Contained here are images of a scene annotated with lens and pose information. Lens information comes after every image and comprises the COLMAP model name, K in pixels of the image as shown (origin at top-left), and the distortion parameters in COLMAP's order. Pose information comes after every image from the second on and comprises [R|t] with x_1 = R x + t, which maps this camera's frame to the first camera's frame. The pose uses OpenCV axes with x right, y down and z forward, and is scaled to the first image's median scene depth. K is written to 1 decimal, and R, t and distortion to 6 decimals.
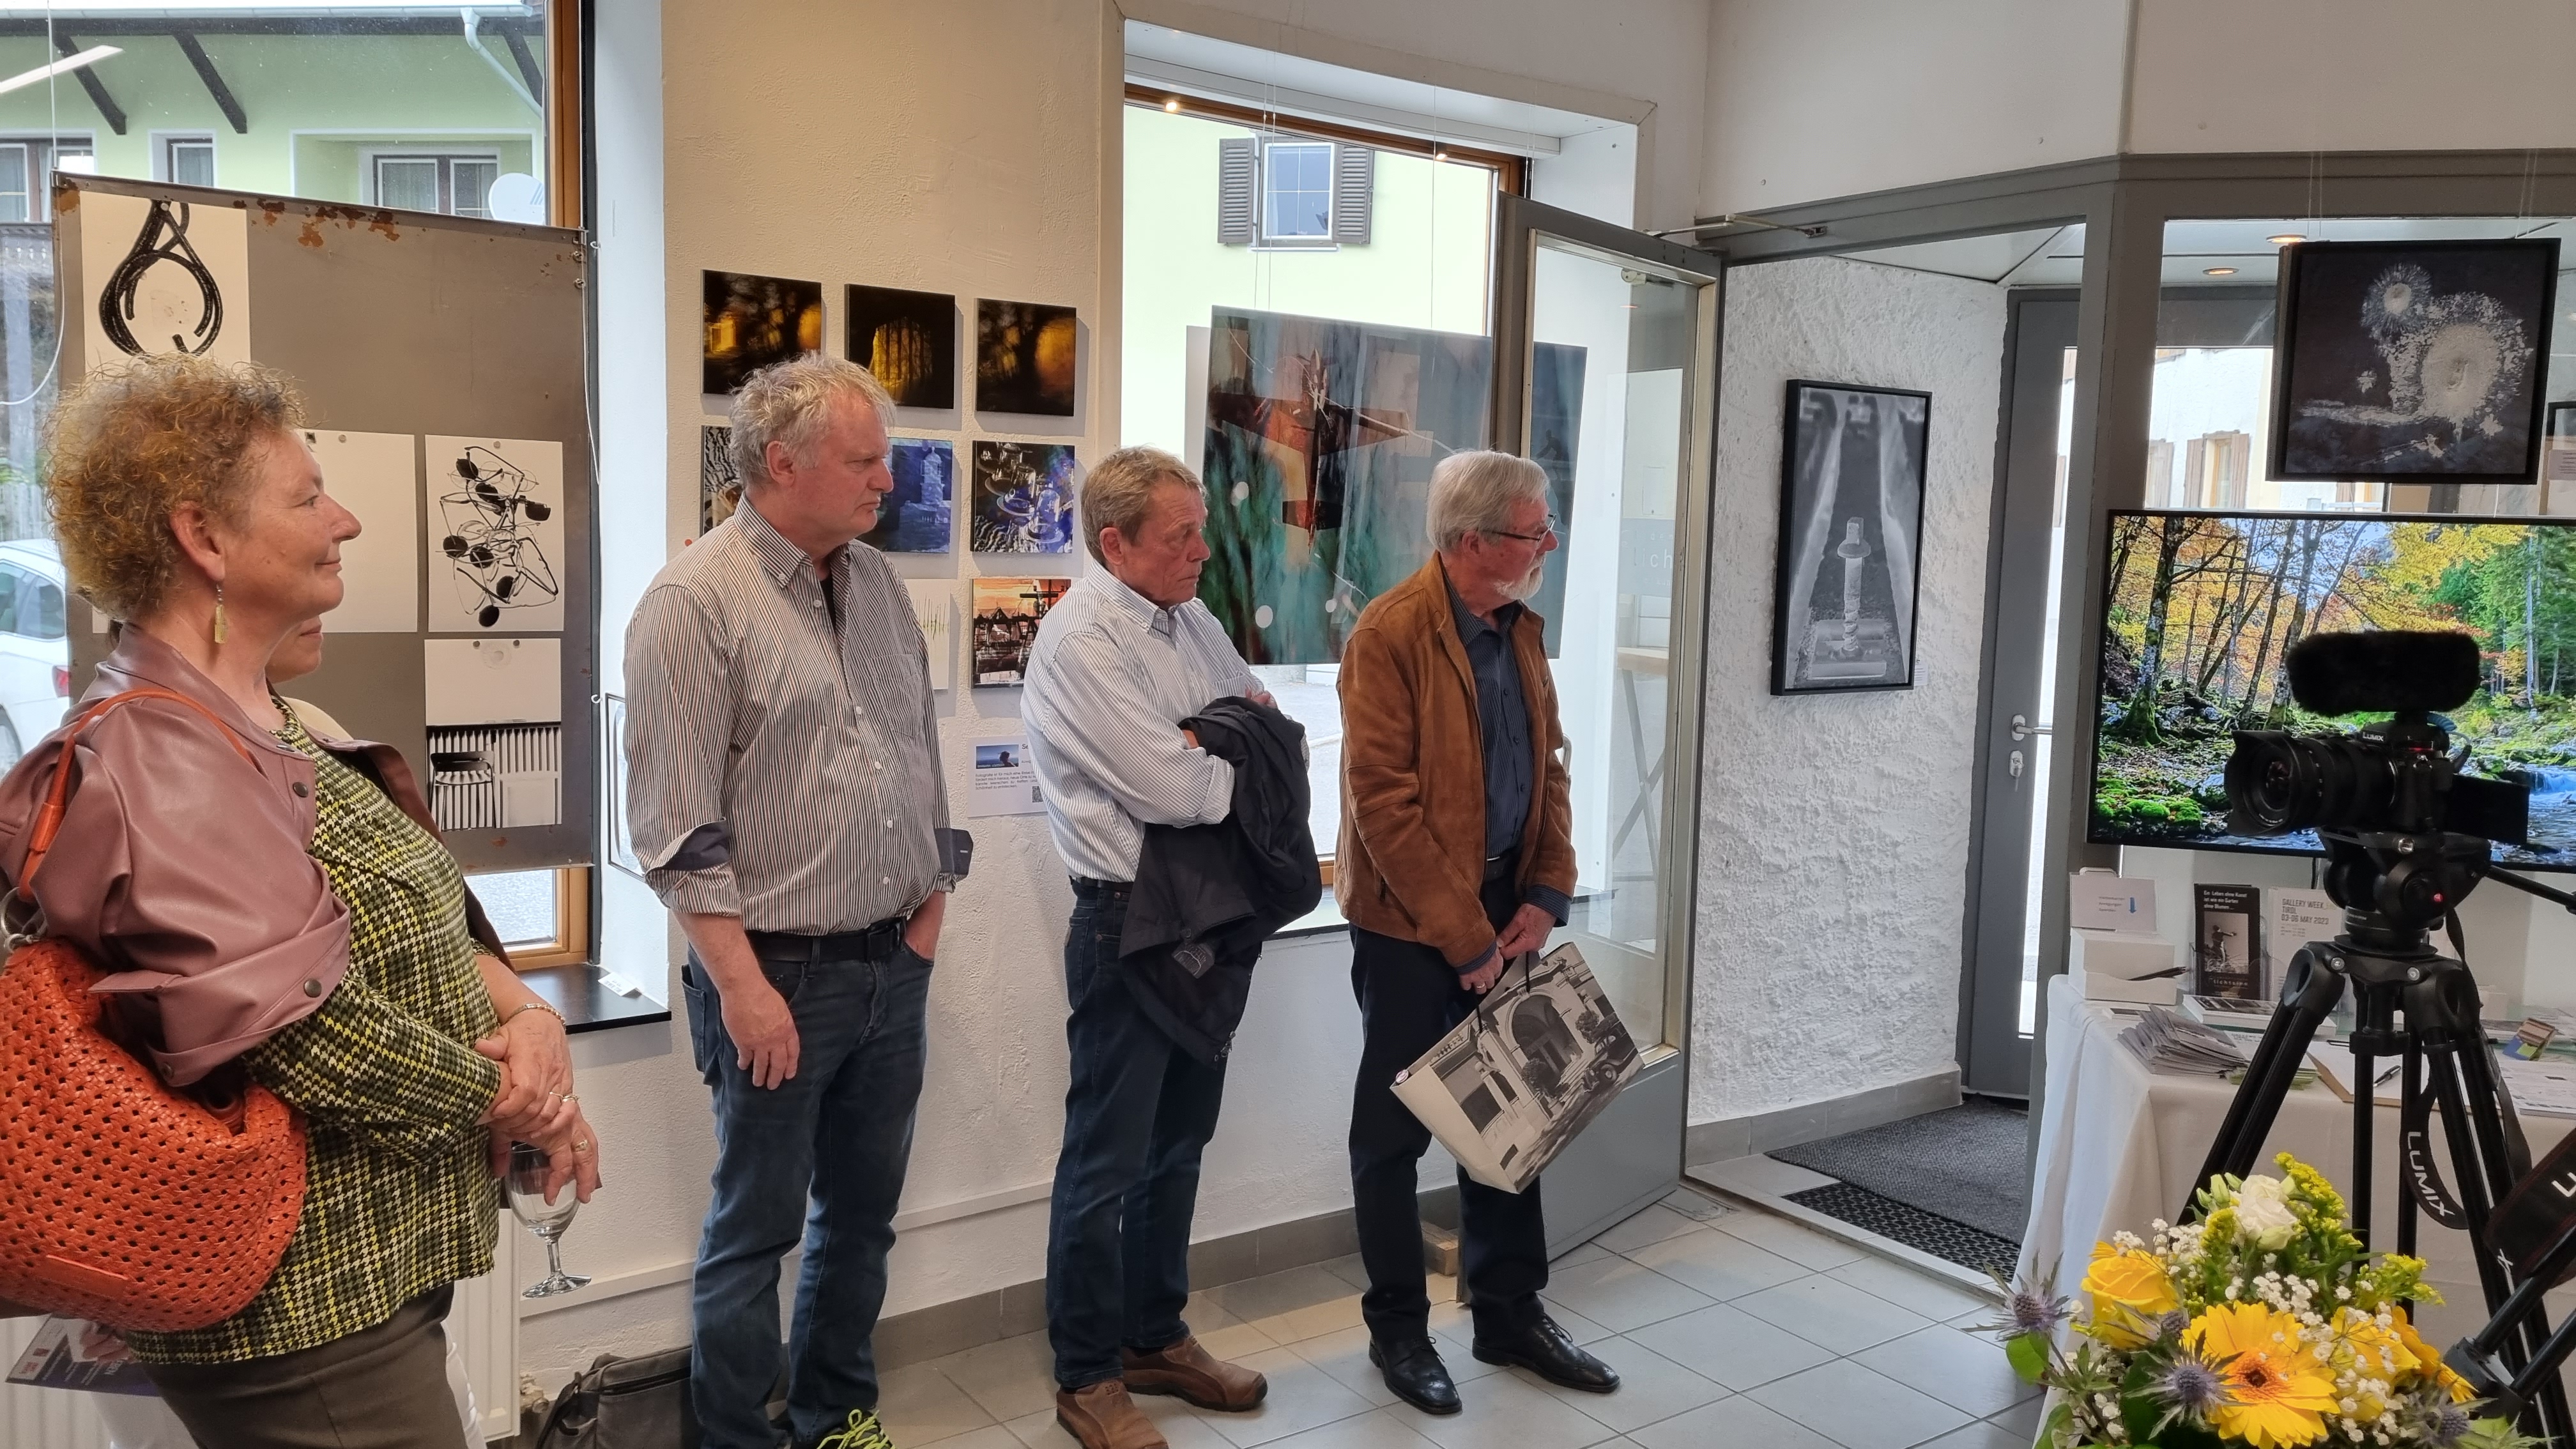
lens RADIAL K [[1914.8, 0, 1299.2], [0, 1914.8, 710.4], [0, 0, 1]] dist [0.072787, -0.070608]
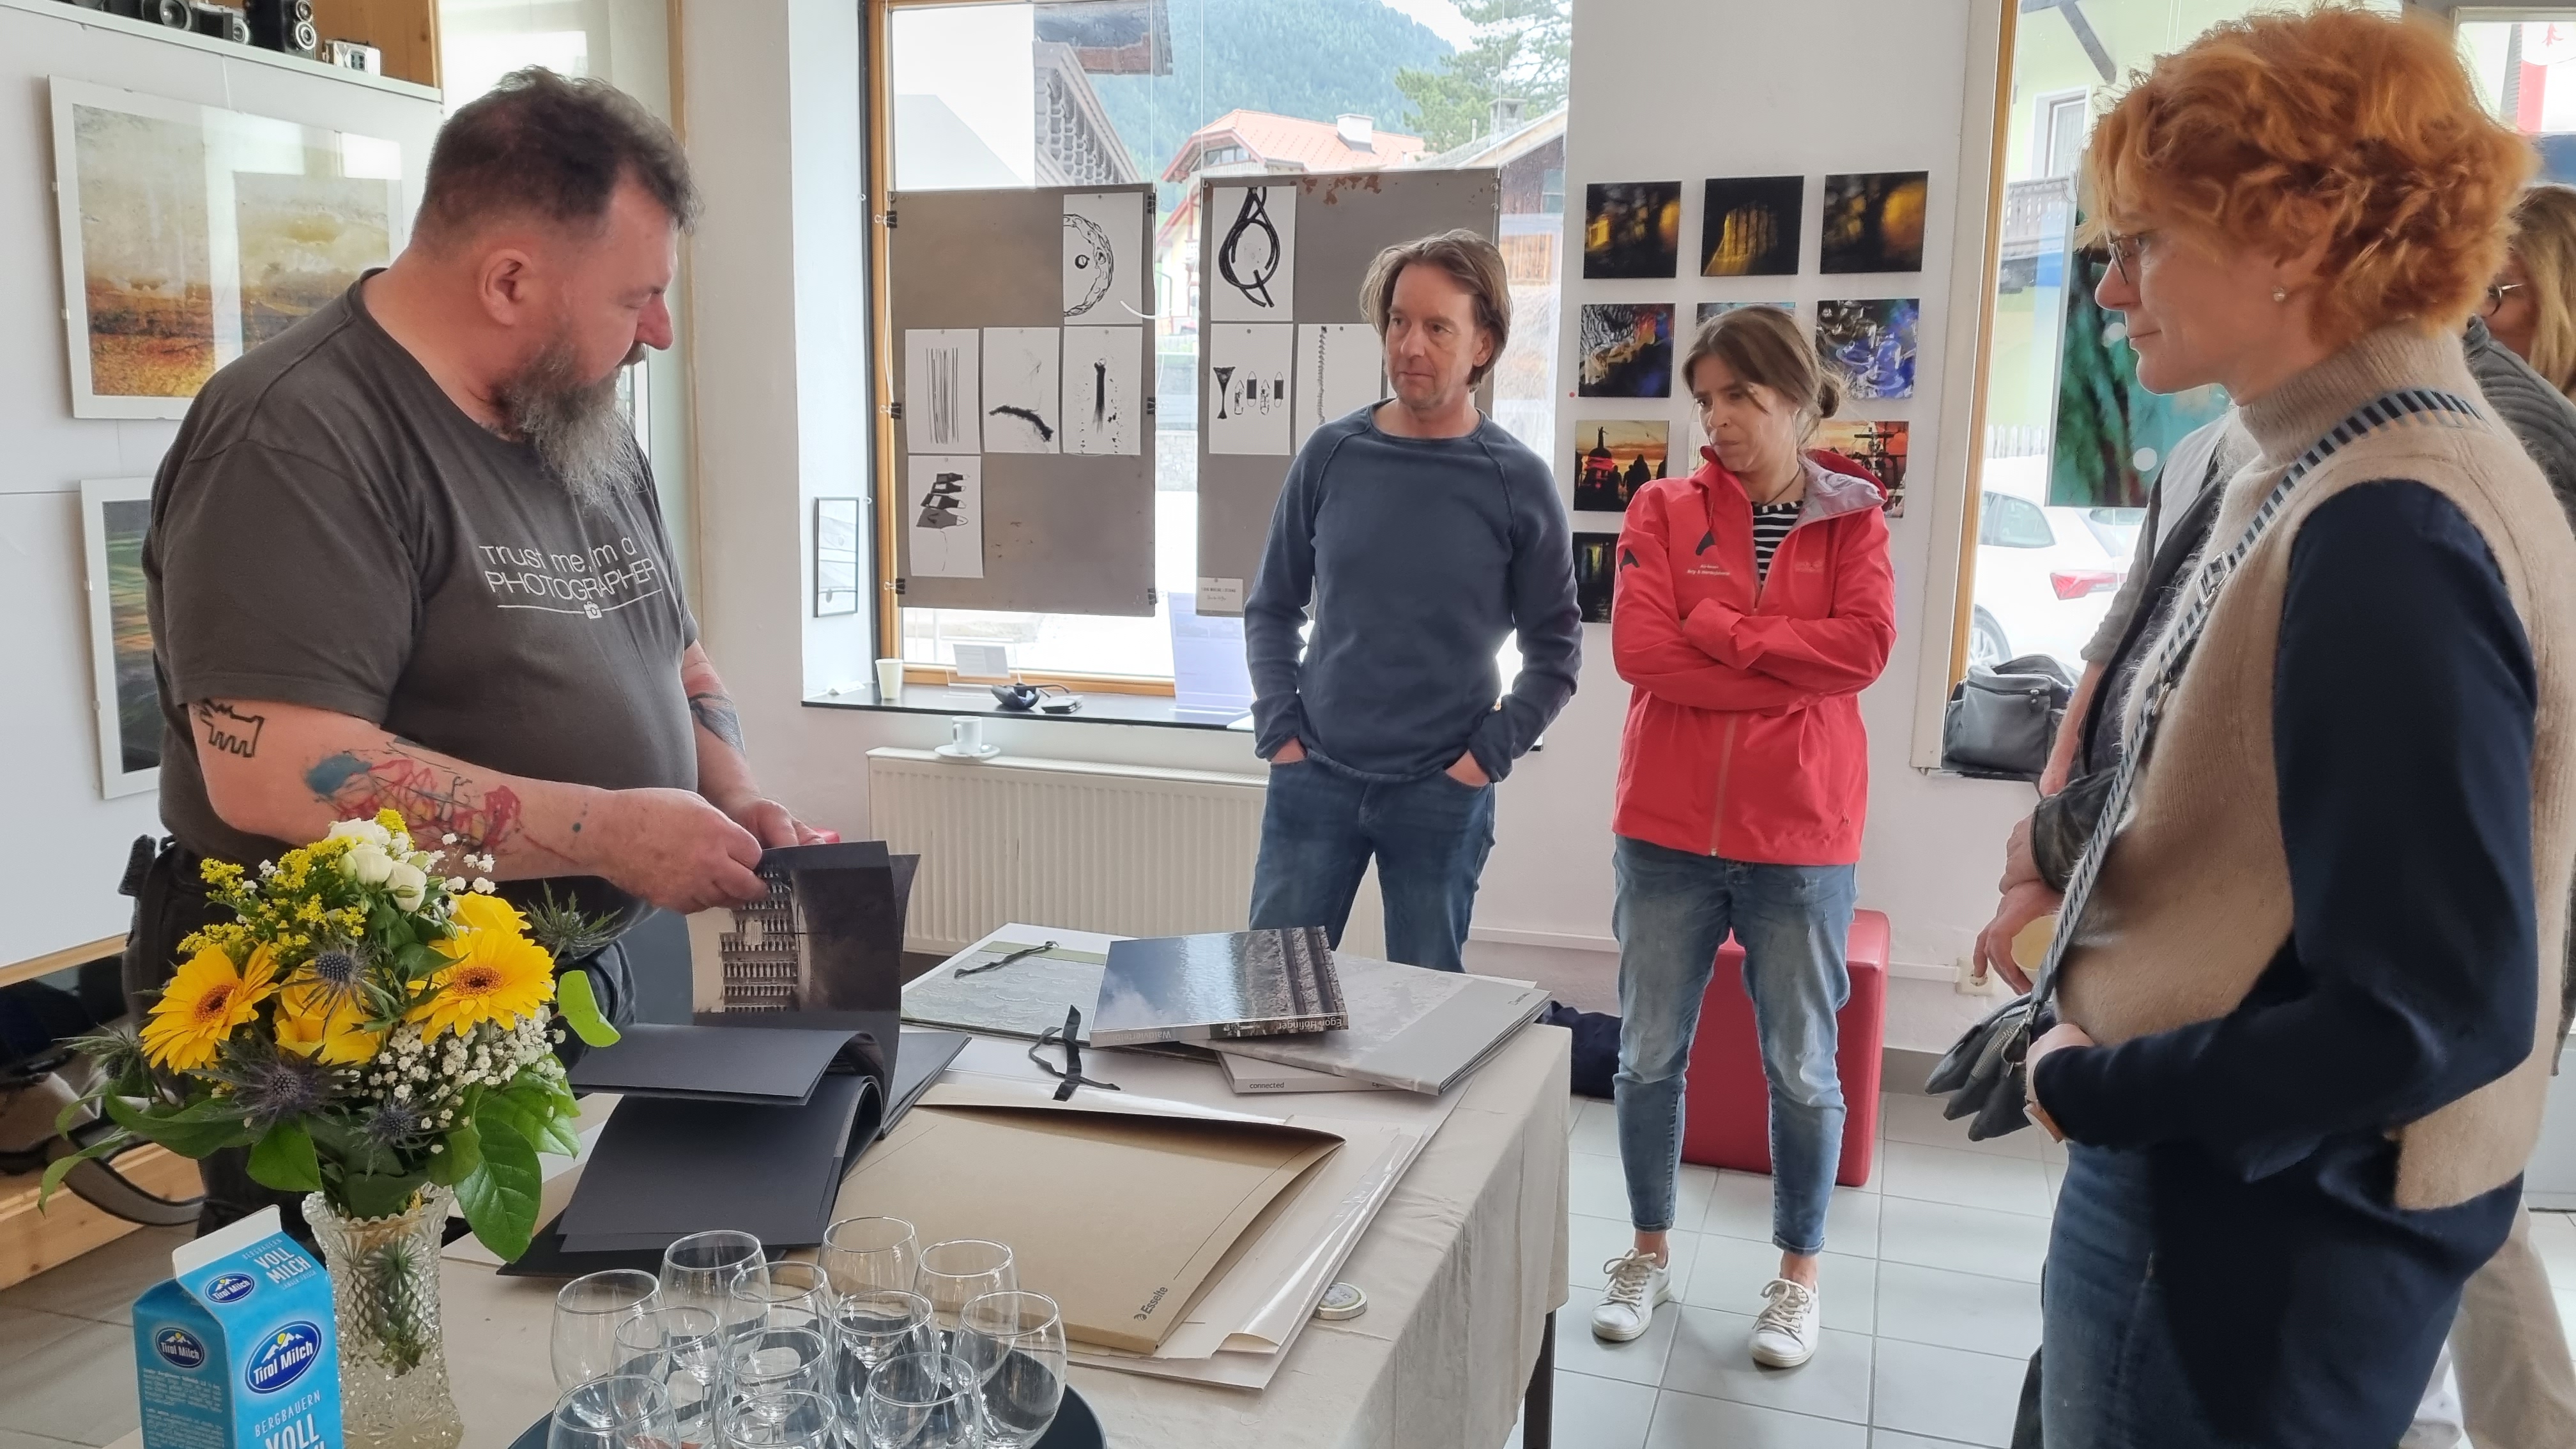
lens RADIAL K [[1926.9, 0, 1251.0], [0, 1926.9, 731.5], [0, 0, 1]] dist [0.077534, -0.087058]
pose [[0.580403, 0.105273, -0.807496, 0.607387], [-0.074530, 0.994314, 0.076059, 0.054580], [0.810911, 0.016038, 0.584949, 0.039647]]
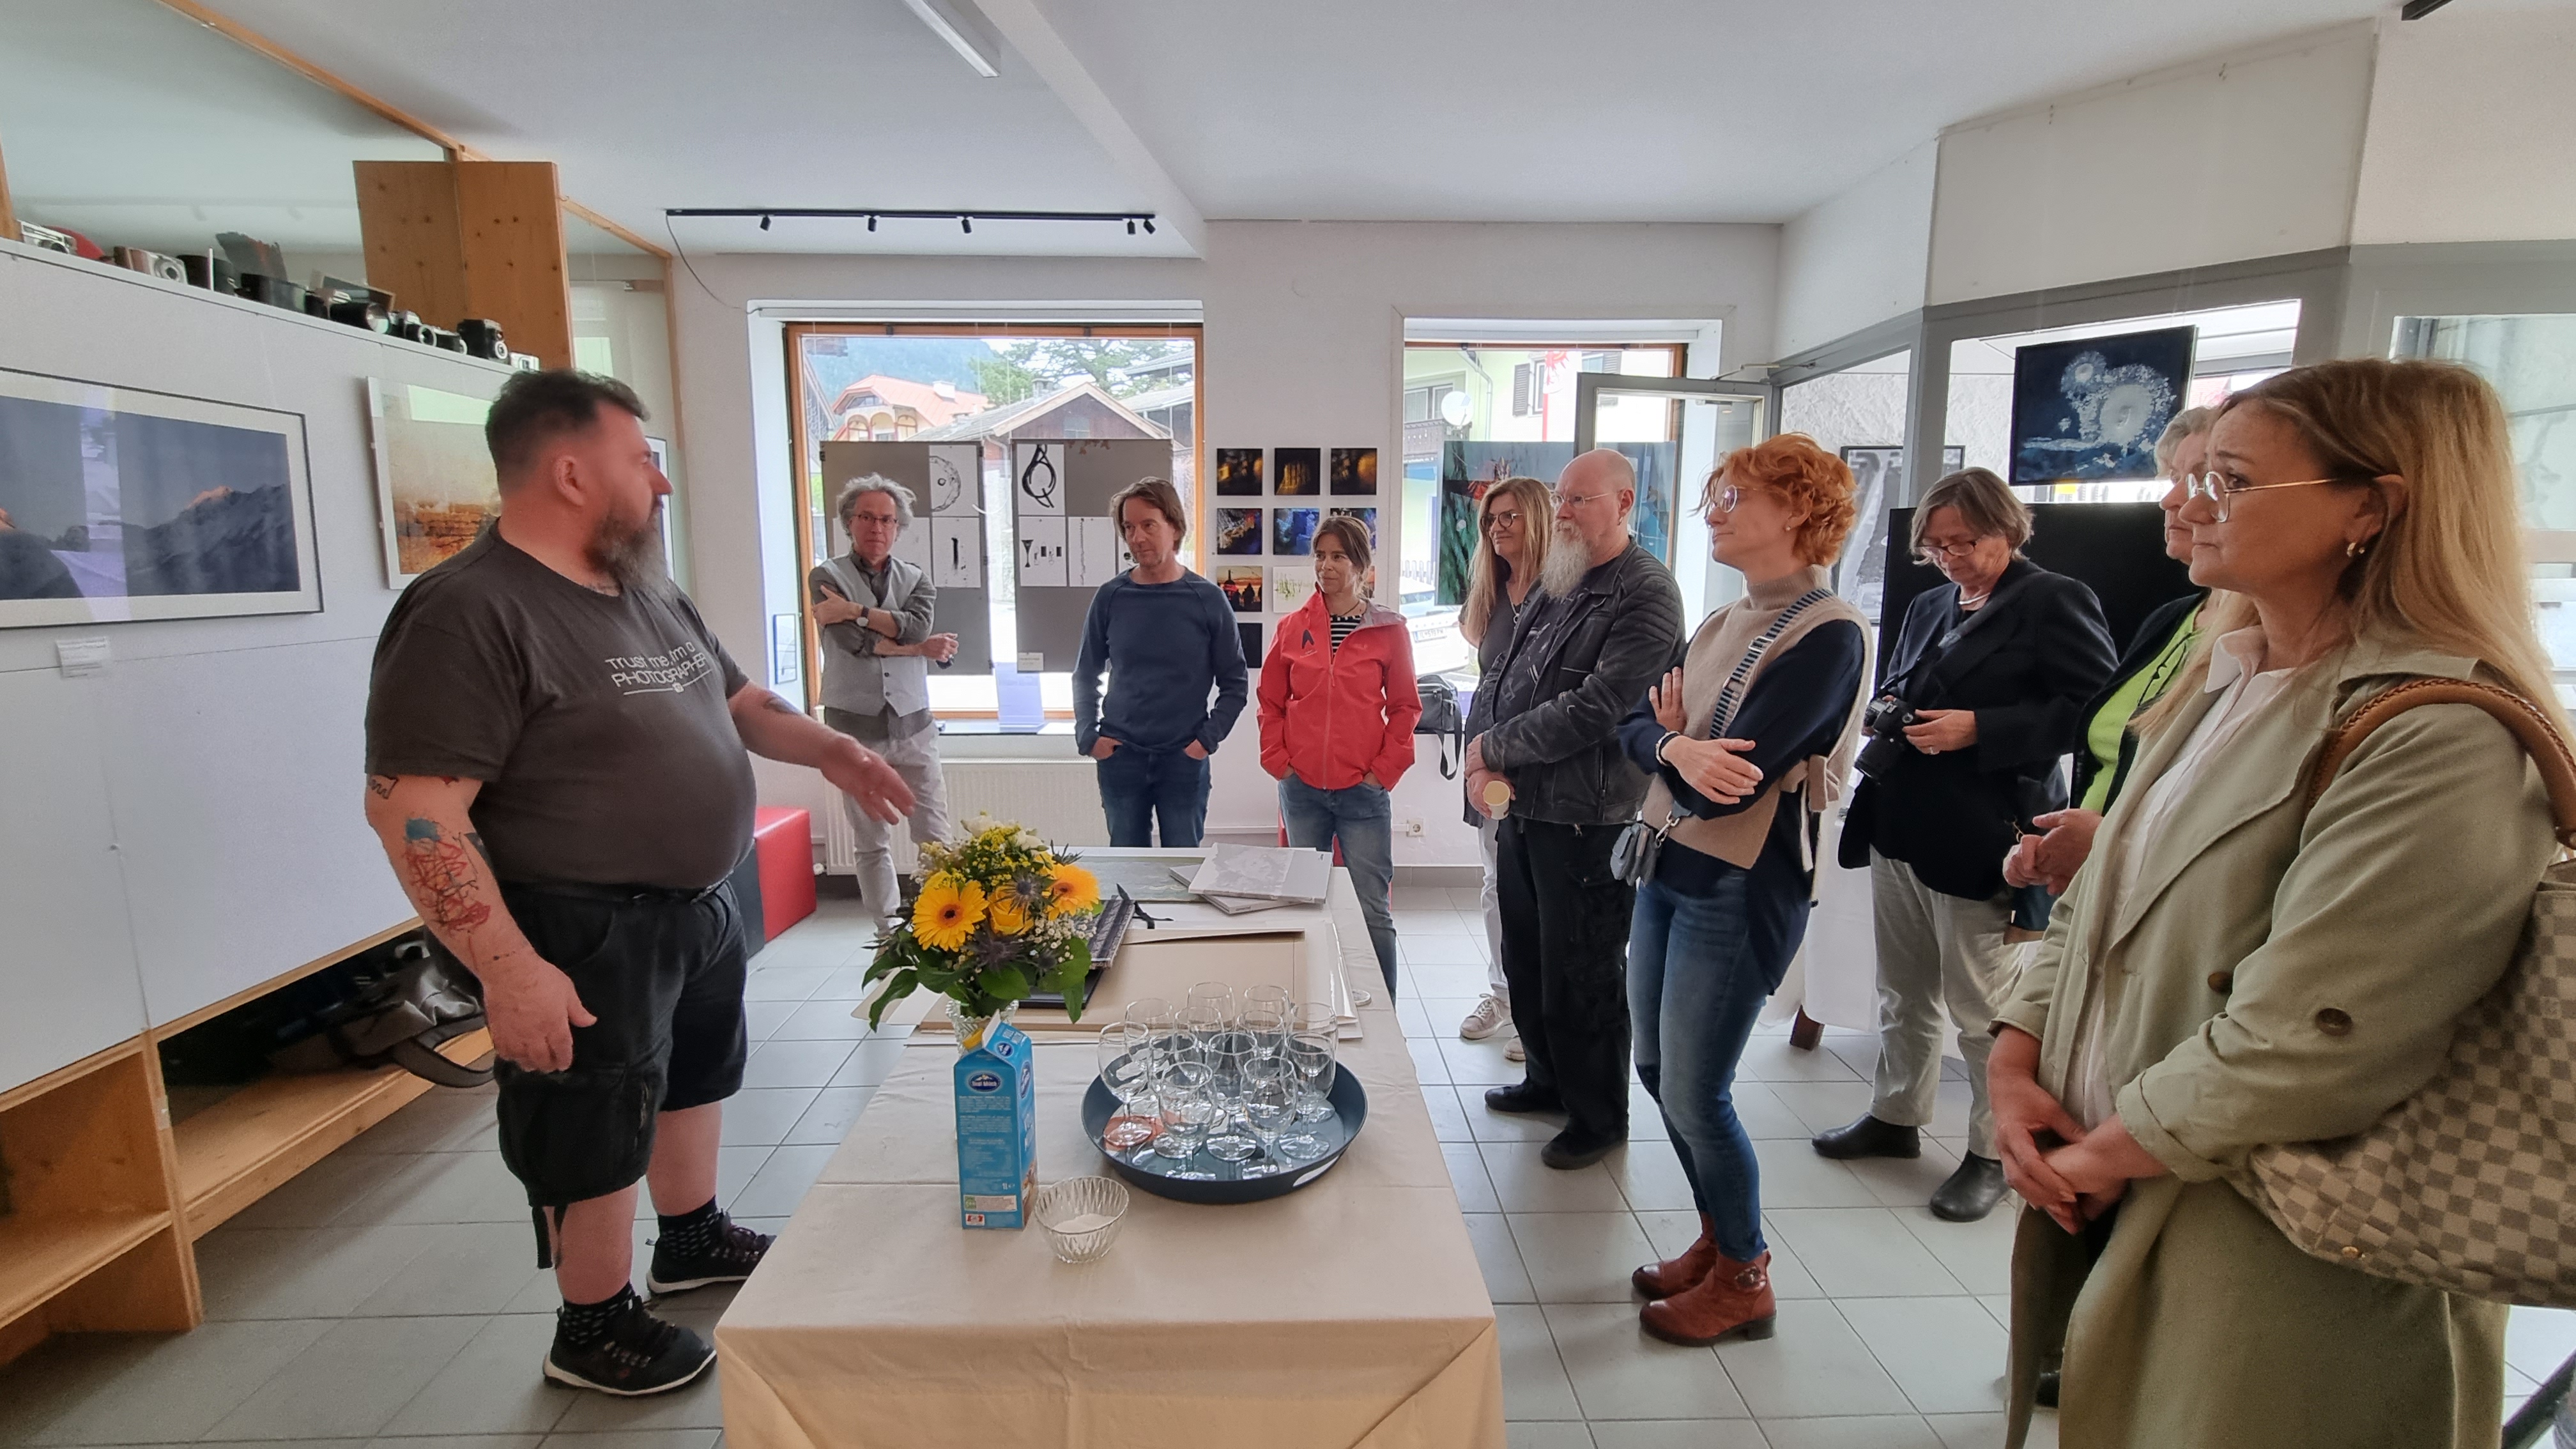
lens RADIAL K [[1047.3, 0, 1261.0], [0, 1047.3, 728.0], [0, 0, 1]] dist [0.005076, -0.007681]
pose [[0.818171, 0.064649, -0.571329, 0.526001], [-0.032695, 0.997282, 0.066026, 0.050344], [0.574044, -0.035341, 0.818061, -0.130352]]
